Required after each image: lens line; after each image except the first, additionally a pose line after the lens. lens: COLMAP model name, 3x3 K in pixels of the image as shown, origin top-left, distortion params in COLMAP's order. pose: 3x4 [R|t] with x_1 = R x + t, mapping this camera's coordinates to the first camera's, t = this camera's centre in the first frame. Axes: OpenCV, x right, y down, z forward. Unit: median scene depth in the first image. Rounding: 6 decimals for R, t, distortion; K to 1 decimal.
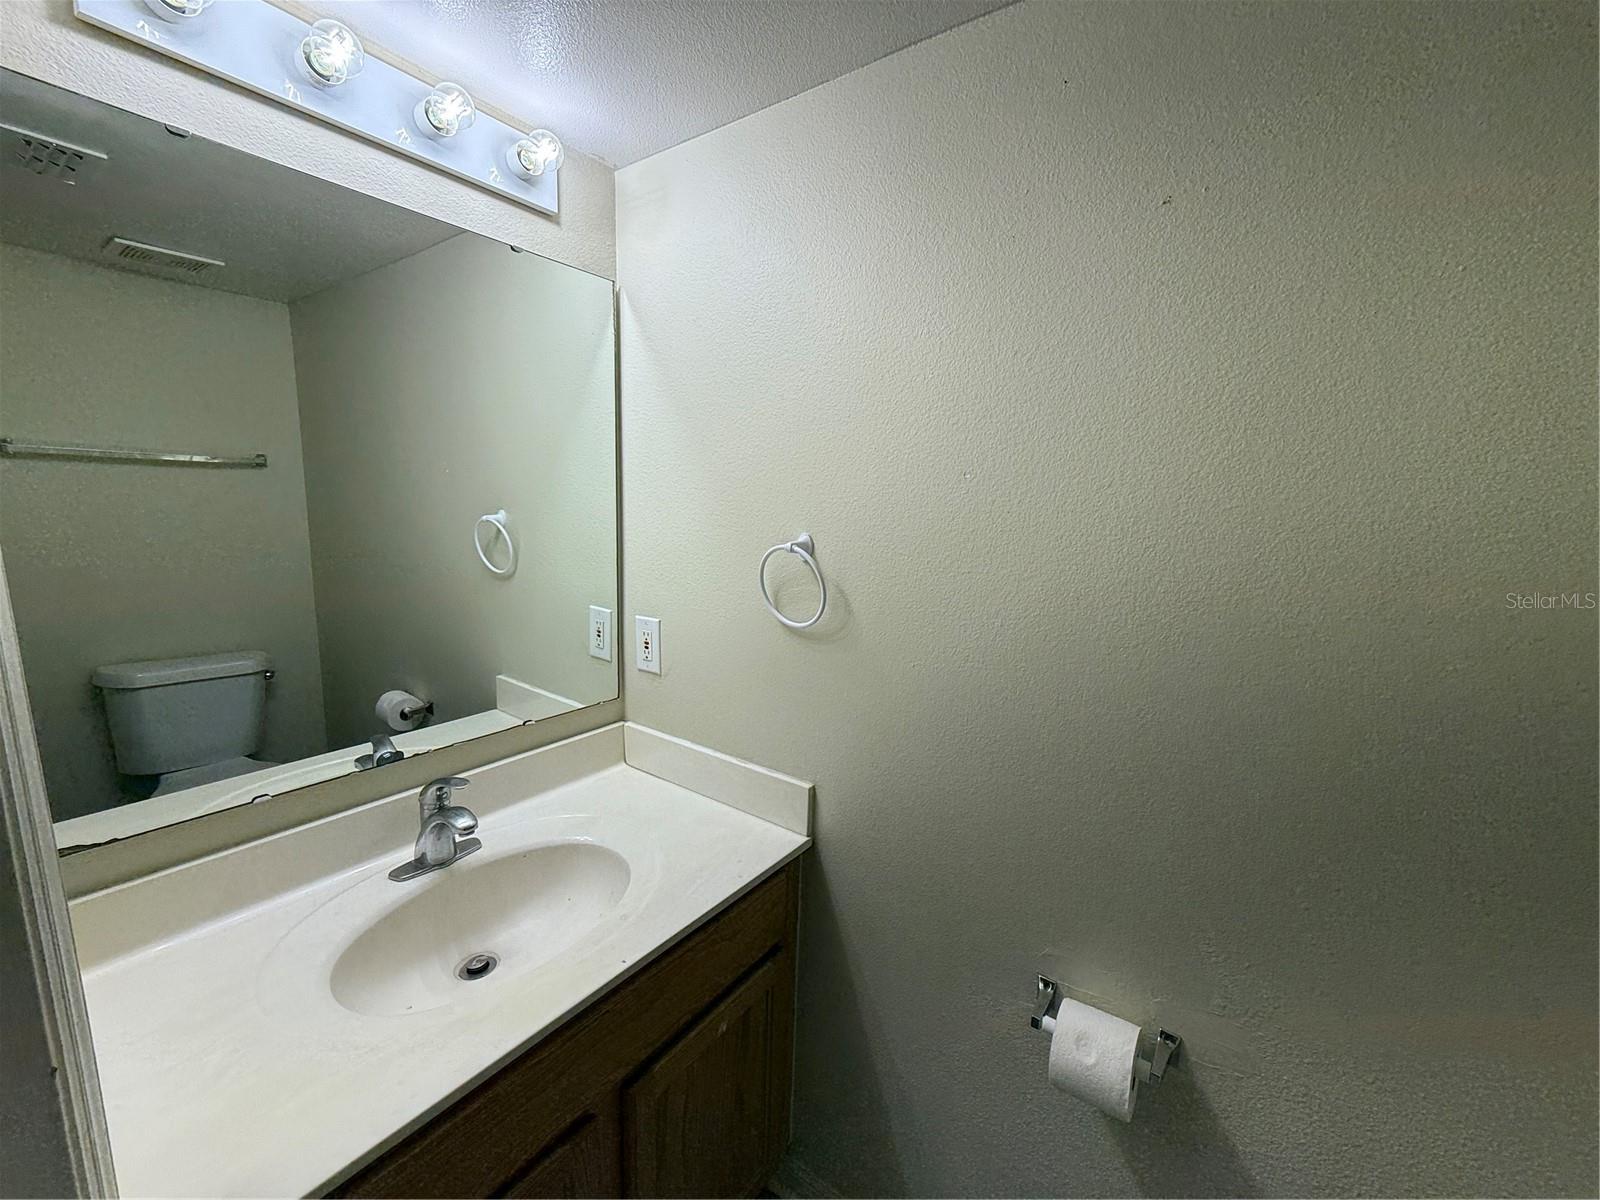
lens RADIAL K [[639.1, 0, 646.8], [0, 639.1, 595.8], [0, 0, 1]] dist [0.000113, 0.000046]
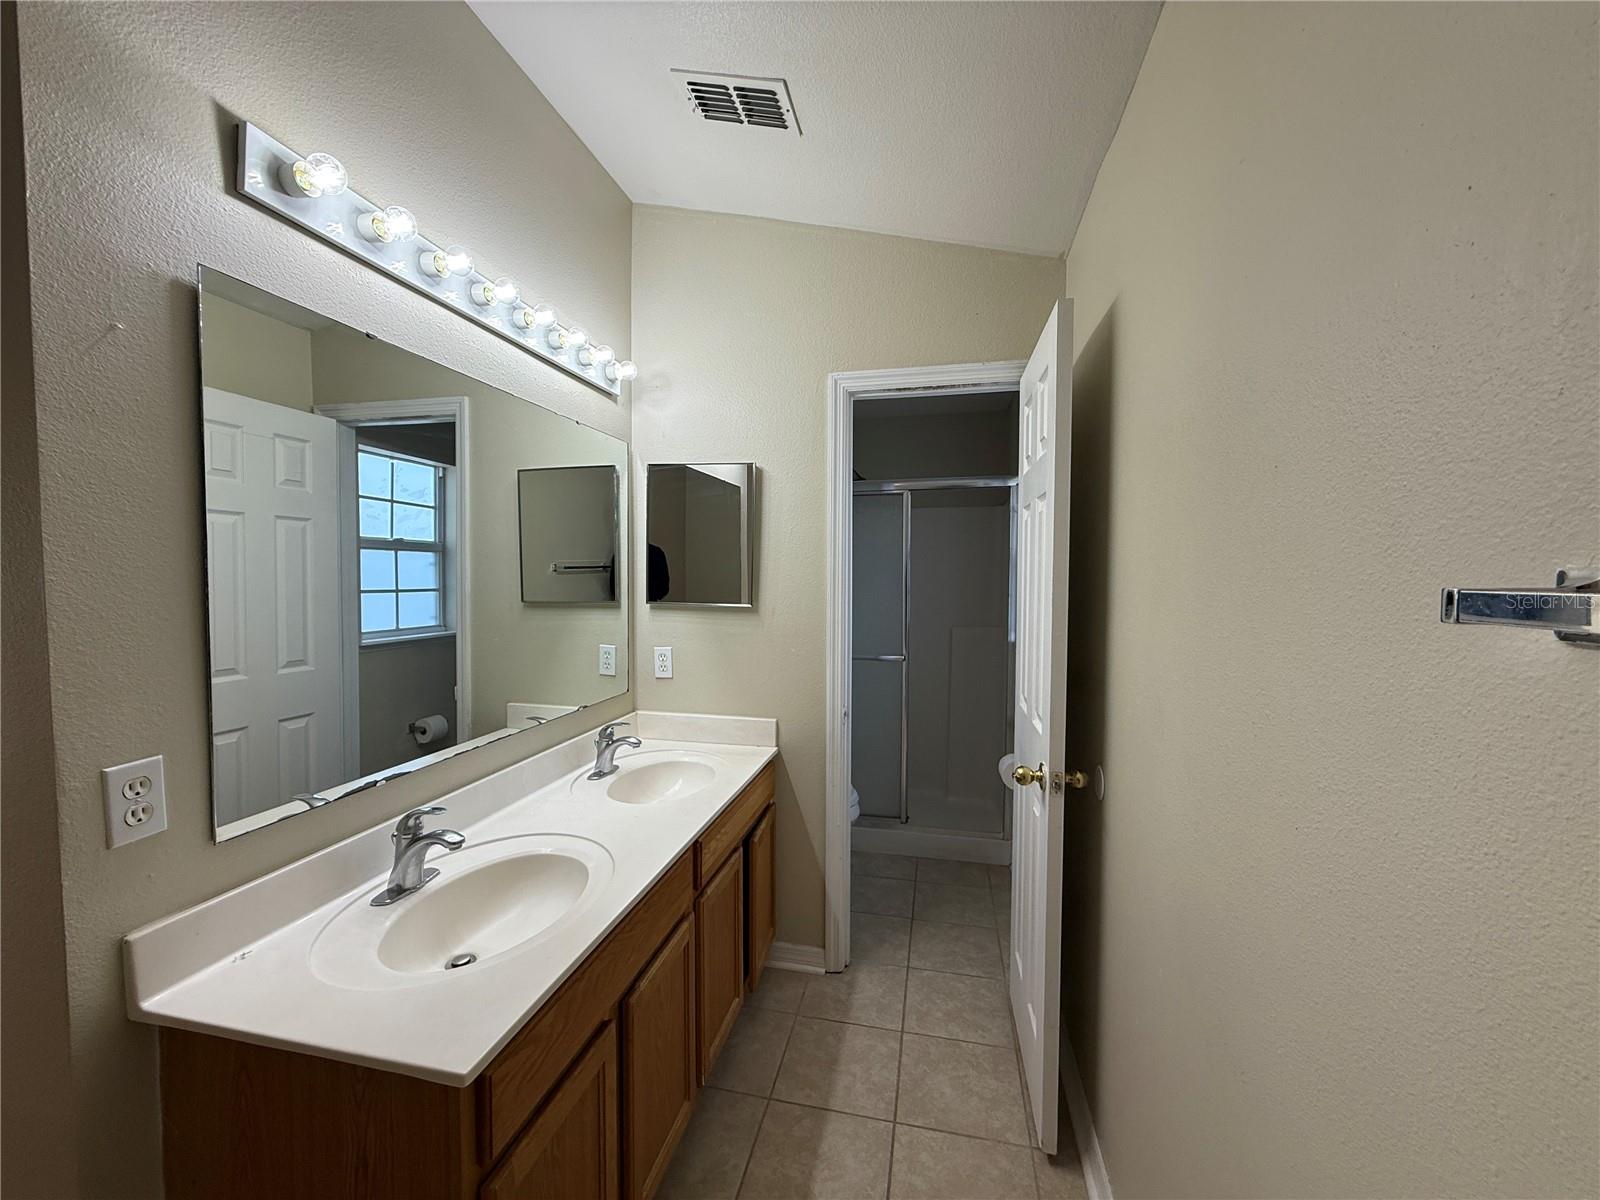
lens RADIAL K [[642.5, 0, 800.0], [0, 642.5, 600.0], [0, 0, 1]] dist [-0.001953, -0.000515]
pose [[0.859558, 0.002398, 0.511032, -0.339466], [0.049576, 0.994881, -0.088055, 0.056810], [-0.508627, 0.101023, 0.855040, -0.358605]]
